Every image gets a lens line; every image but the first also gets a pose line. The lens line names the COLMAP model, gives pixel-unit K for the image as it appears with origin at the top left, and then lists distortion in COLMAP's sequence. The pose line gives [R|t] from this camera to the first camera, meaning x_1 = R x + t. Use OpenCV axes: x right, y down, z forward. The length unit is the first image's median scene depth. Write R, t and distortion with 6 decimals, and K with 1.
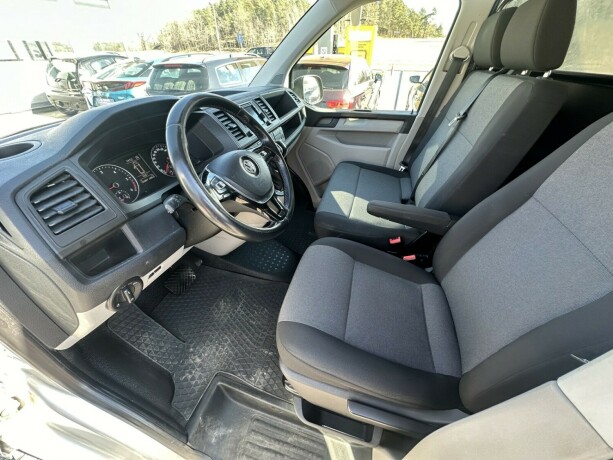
lens RADIAL K [[245.3, 0, 306.5], [0, 245.3, 230.0], [0, 0, 1]] dist [-0.004049, -0.000339]
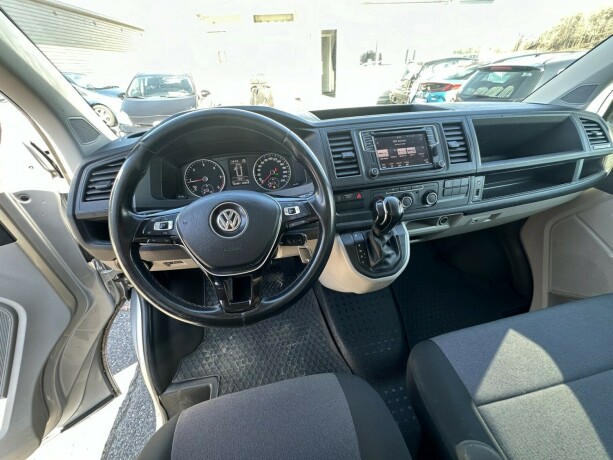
lens RADIAL K [[245.3, 0, 306.5], [0, 245.3, 230.0], [0, 0, 1]] dist [-0.004049, -0.000339]
pose [[0.453468, 0.485112, -0.747685, 0.184835], [-0.489215, 0.836704, 0.246162, -0.242538], [0.745007, 0.254152, 0.616743, 0.356439]]
